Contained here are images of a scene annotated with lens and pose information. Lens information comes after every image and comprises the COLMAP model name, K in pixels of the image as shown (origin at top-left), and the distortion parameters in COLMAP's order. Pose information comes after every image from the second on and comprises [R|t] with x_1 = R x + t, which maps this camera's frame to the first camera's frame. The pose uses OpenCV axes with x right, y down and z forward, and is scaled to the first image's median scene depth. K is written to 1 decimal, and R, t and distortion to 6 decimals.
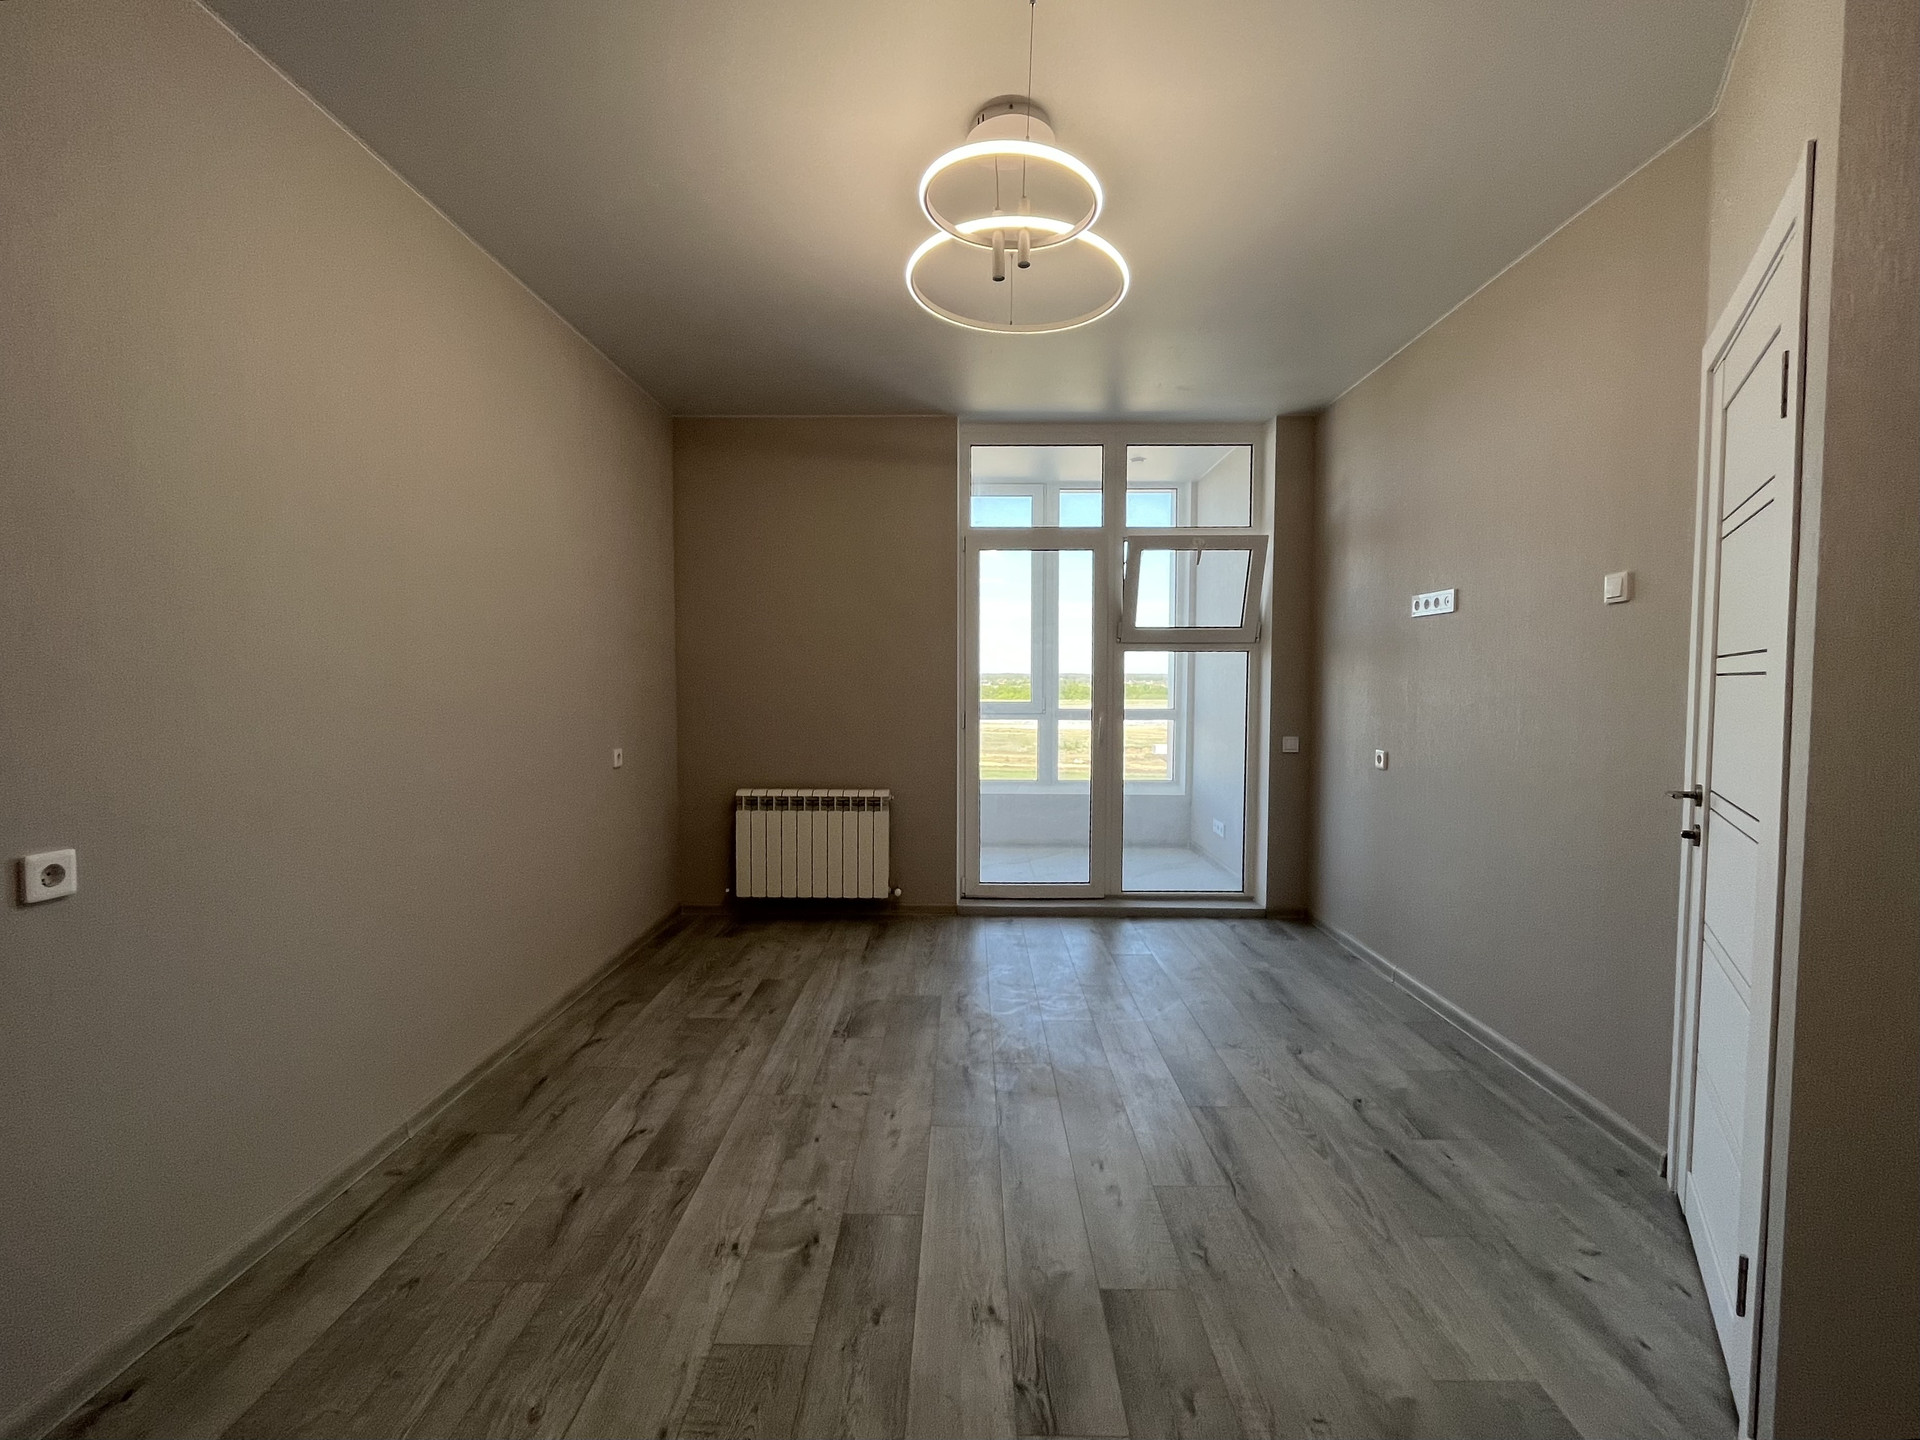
lens RADIAL K [[771.0, 0, 946.3], [0, 771.0, 717.8], [0, 0, 1]] dist [-0.000515, -0.000197]
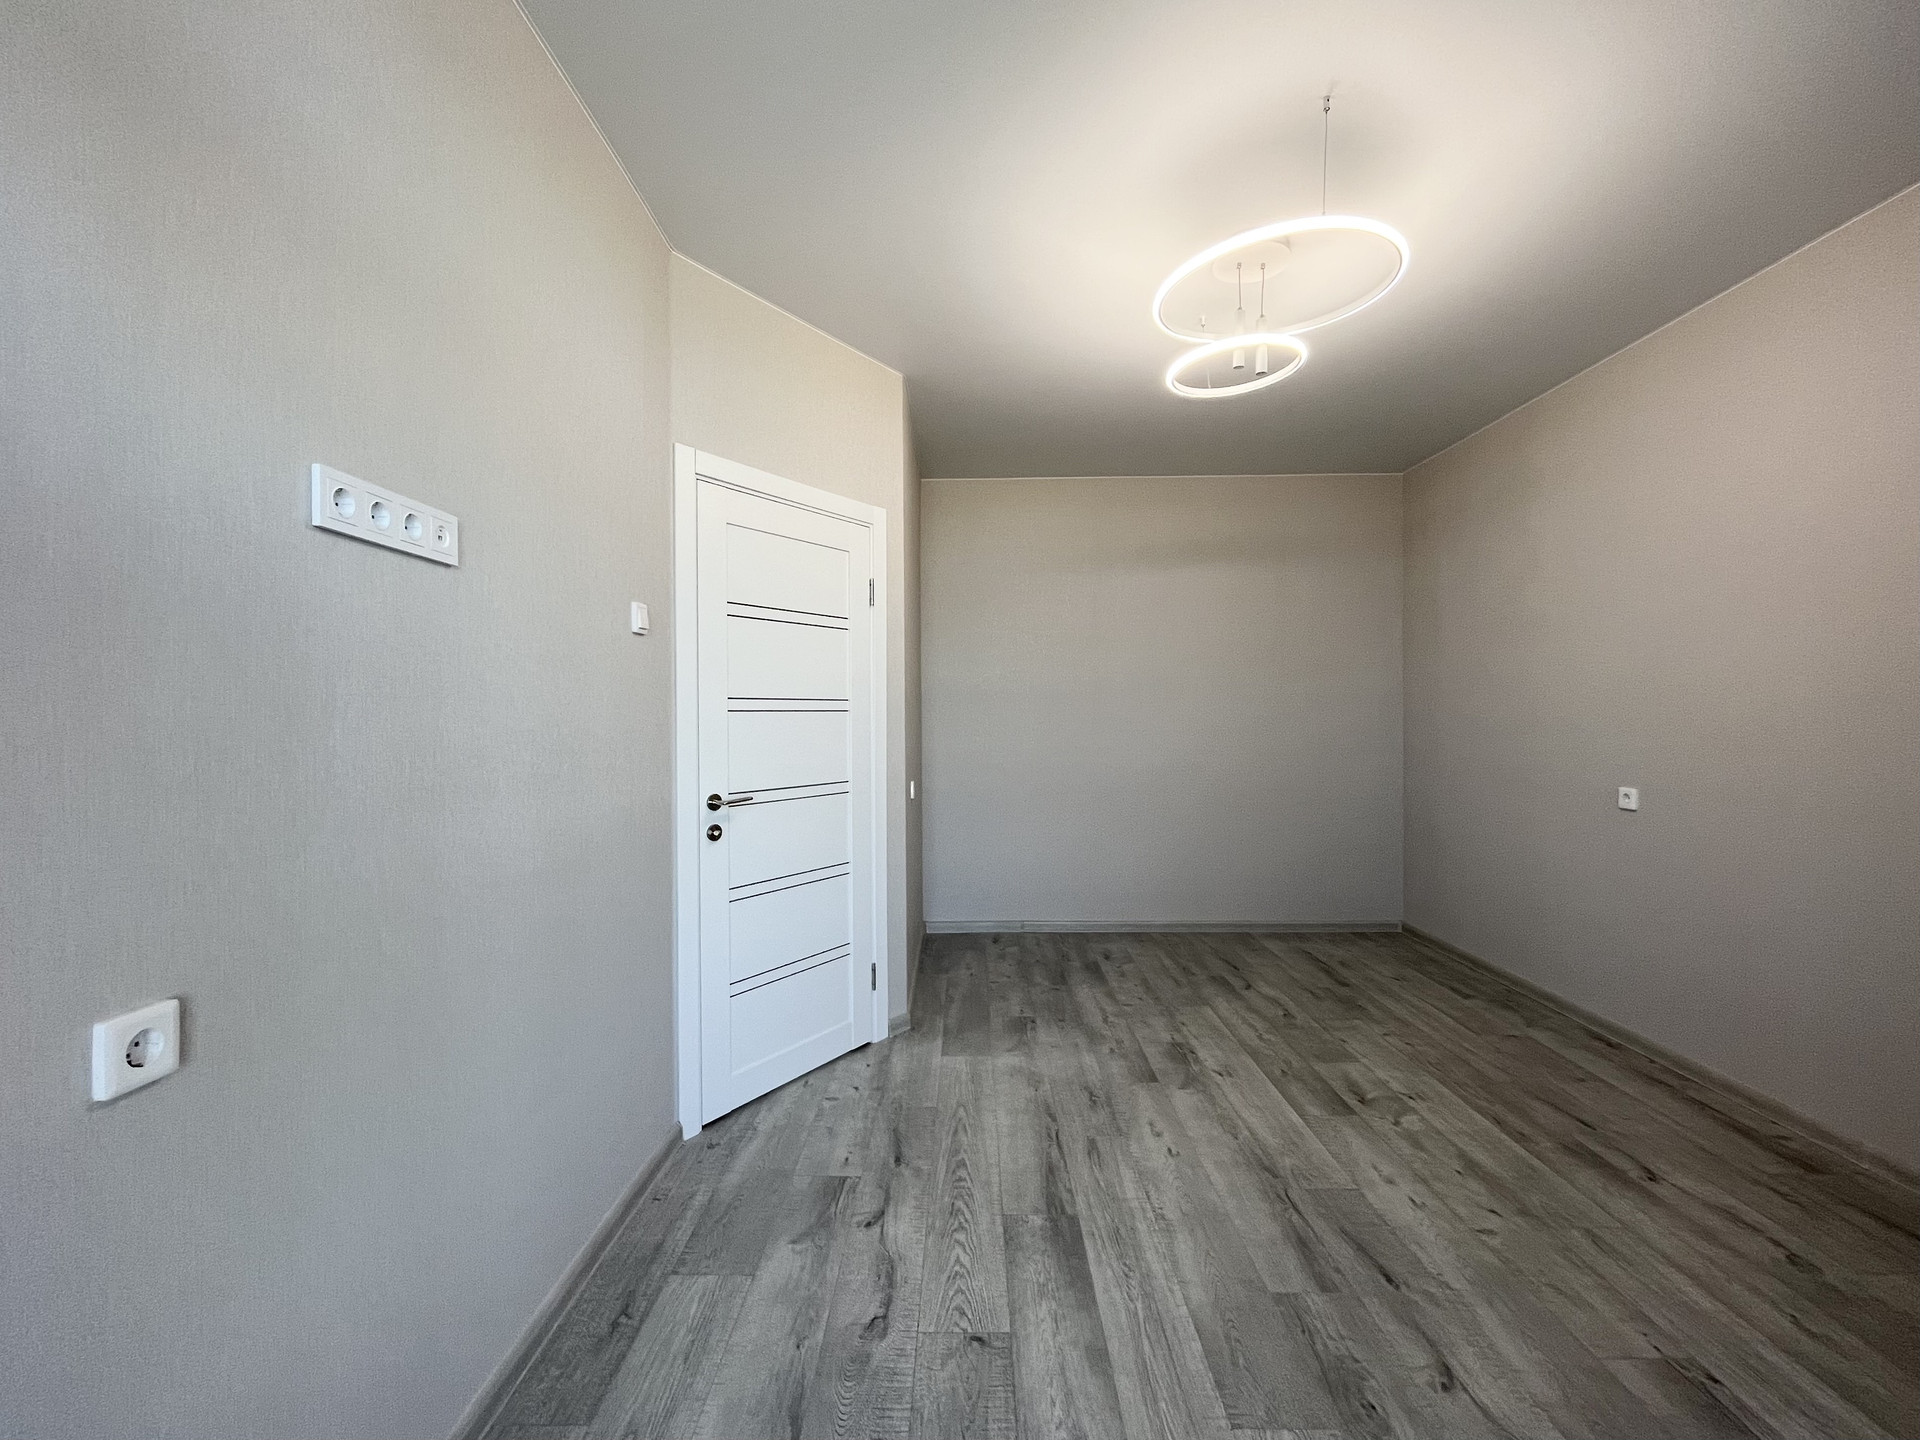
lens RADIAL K [[771.0, 0, 970.1], [0, 771.0, 714.3], [0, 0, 1]] dist [-0.000515, -0.000197]
pose [[-0.999447, 0.004721, -0.032920, 0.521297], [0.003066, 0.998737, 0.050153, -0.096774], [0.033115, 0.050024, -0.998199, 2.066864]]
